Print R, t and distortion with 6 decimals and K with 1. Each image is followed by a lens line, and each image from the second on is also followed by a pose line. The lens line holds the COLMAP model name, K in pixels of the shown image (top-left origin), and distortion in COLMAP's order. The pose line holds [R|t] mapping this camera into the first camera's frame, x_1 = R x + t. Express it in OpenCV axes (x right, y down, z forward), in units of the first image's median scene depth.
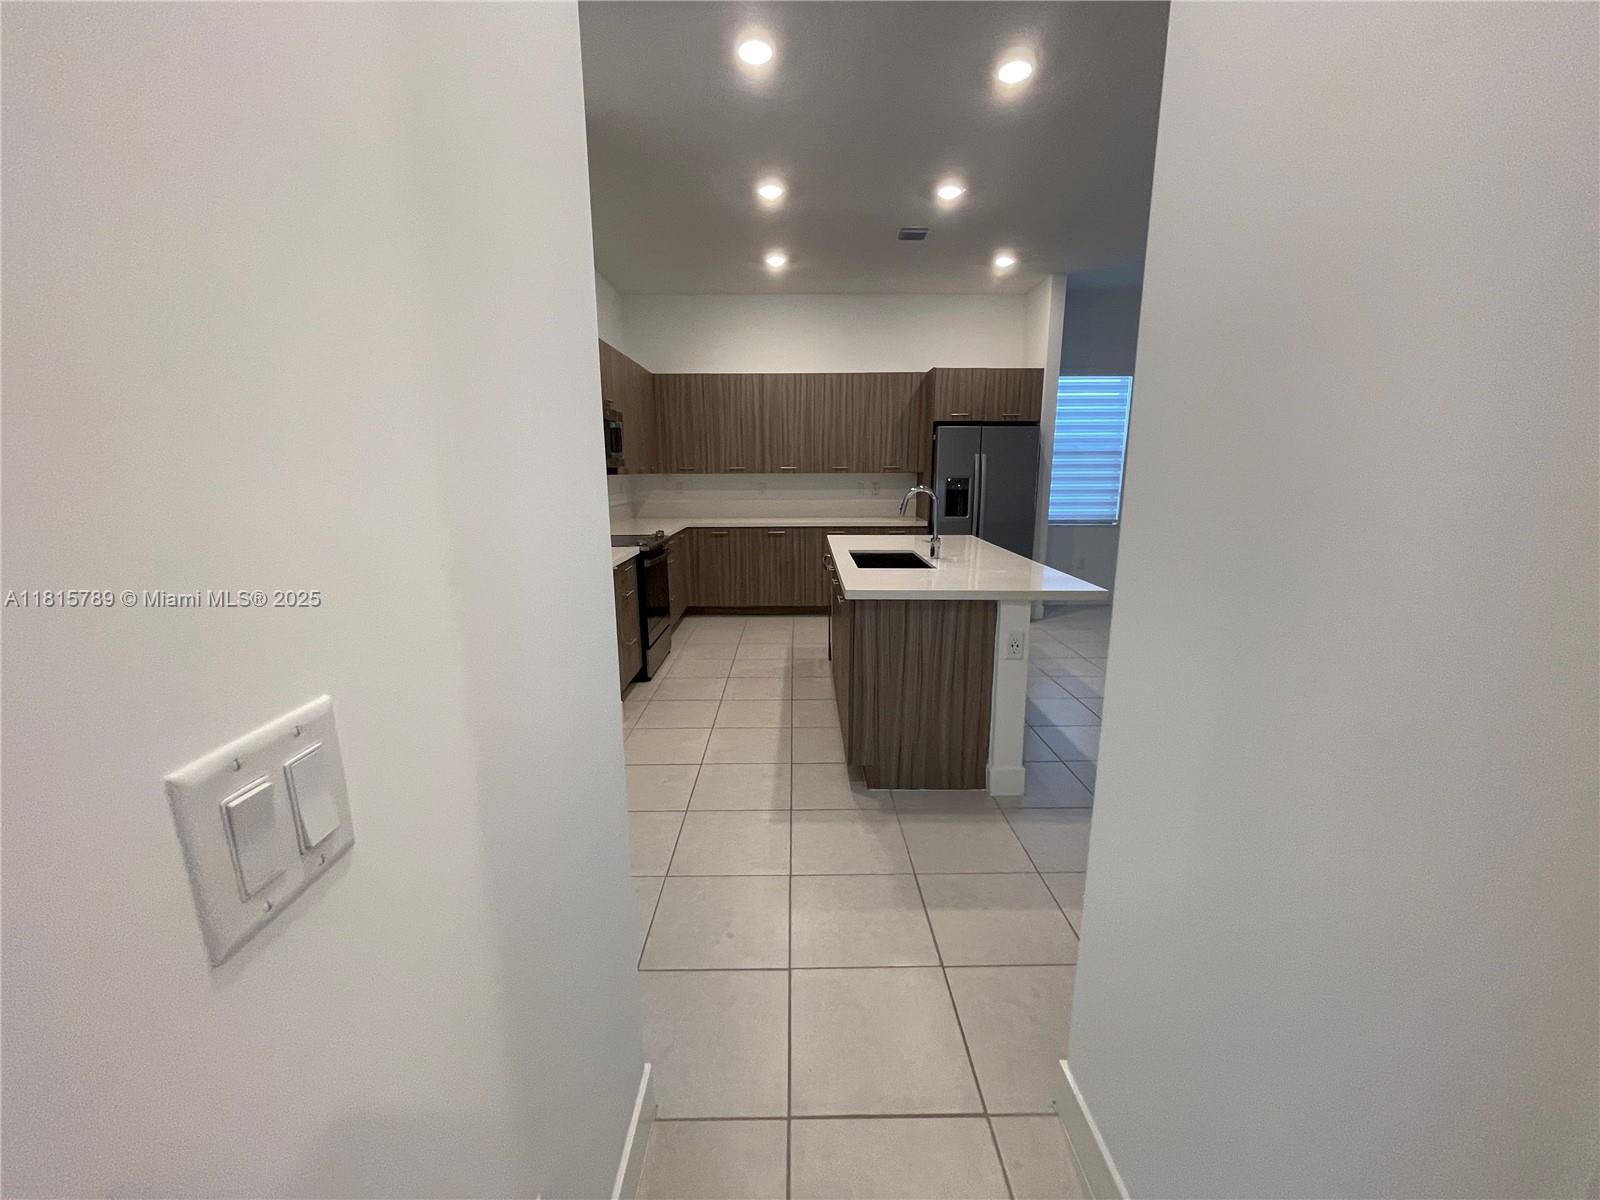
lens RADIAL K [[645.9, 0, 799.2], [0, 645.9, 603.7], [0, 0, 1]] dist [-0.001366, -0.000130]
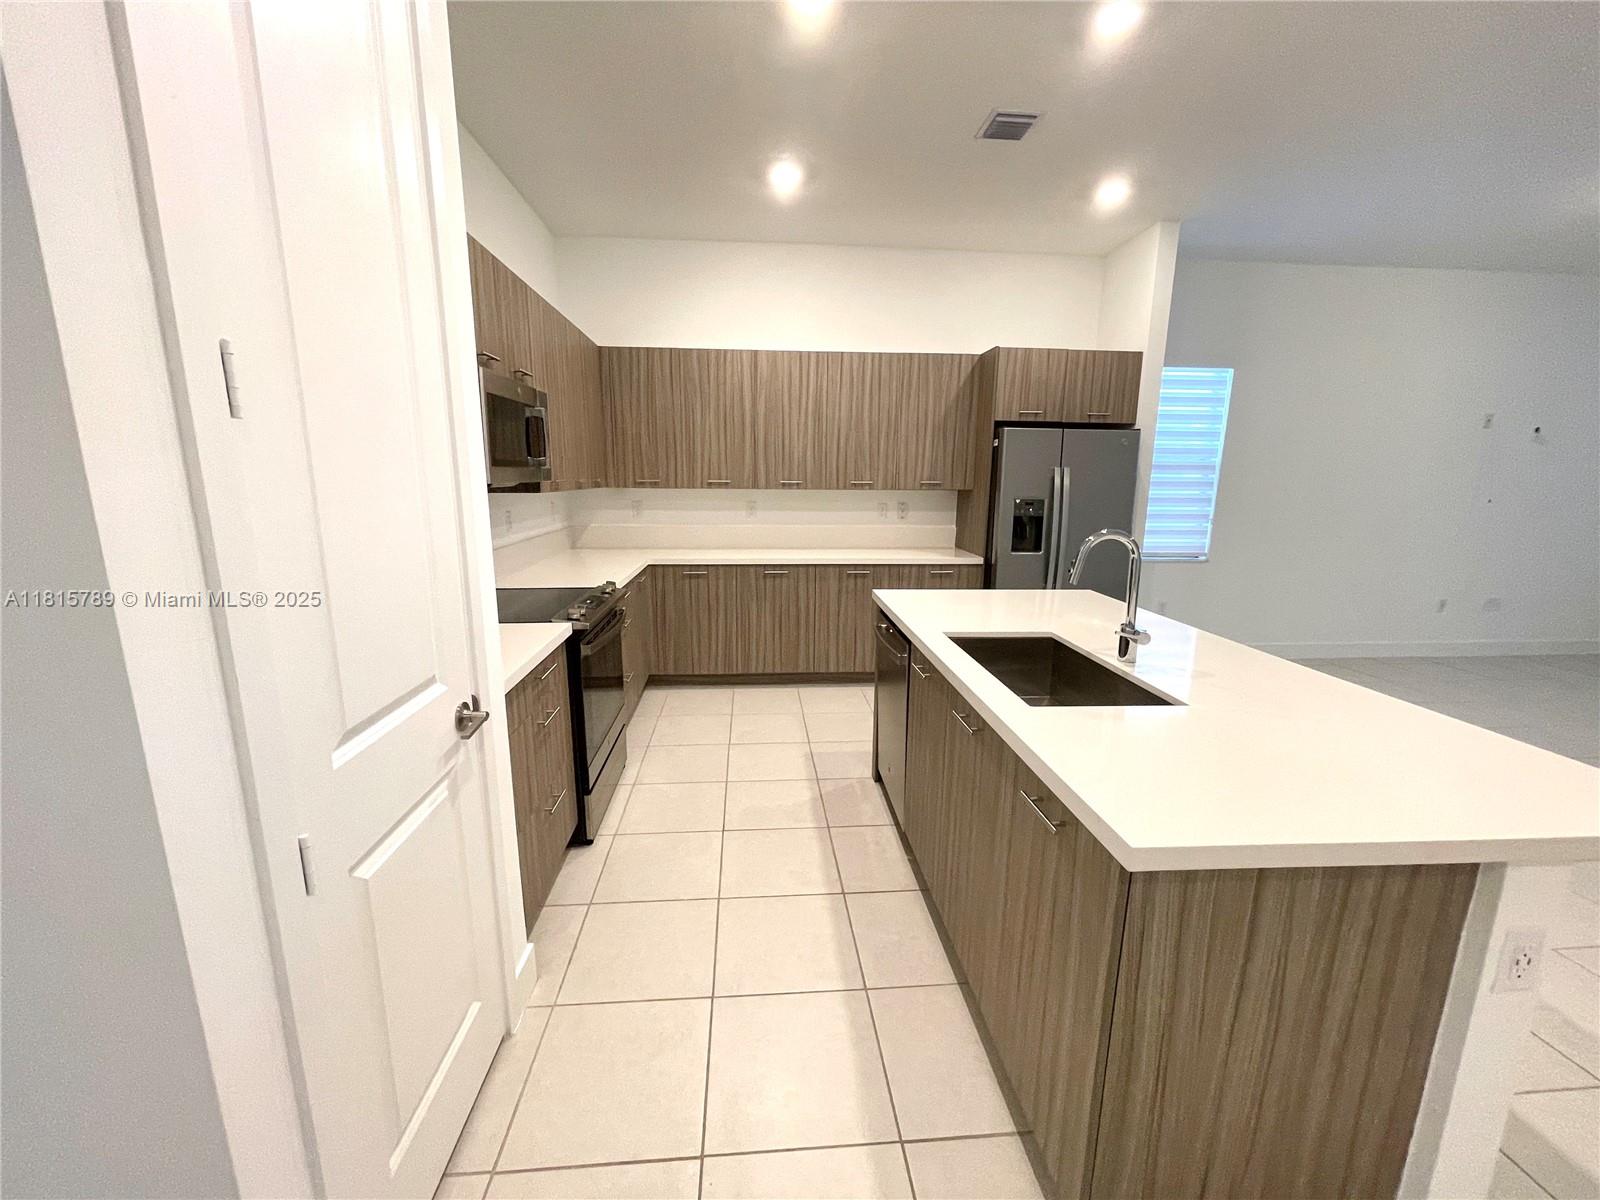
lens RADIAL K [[645.9, 0, 799.2], [0, 645.9, 603.7], [0, 0, 1]] dist [-0.001366, -0.000130]
pose [[0.997507, -0.000938, 0.070556, -0.060468], [0.001499, 0.999968, -0.007896, -0.070863], [-0.070546, 0.007982, 0.997477, 0.289854]]
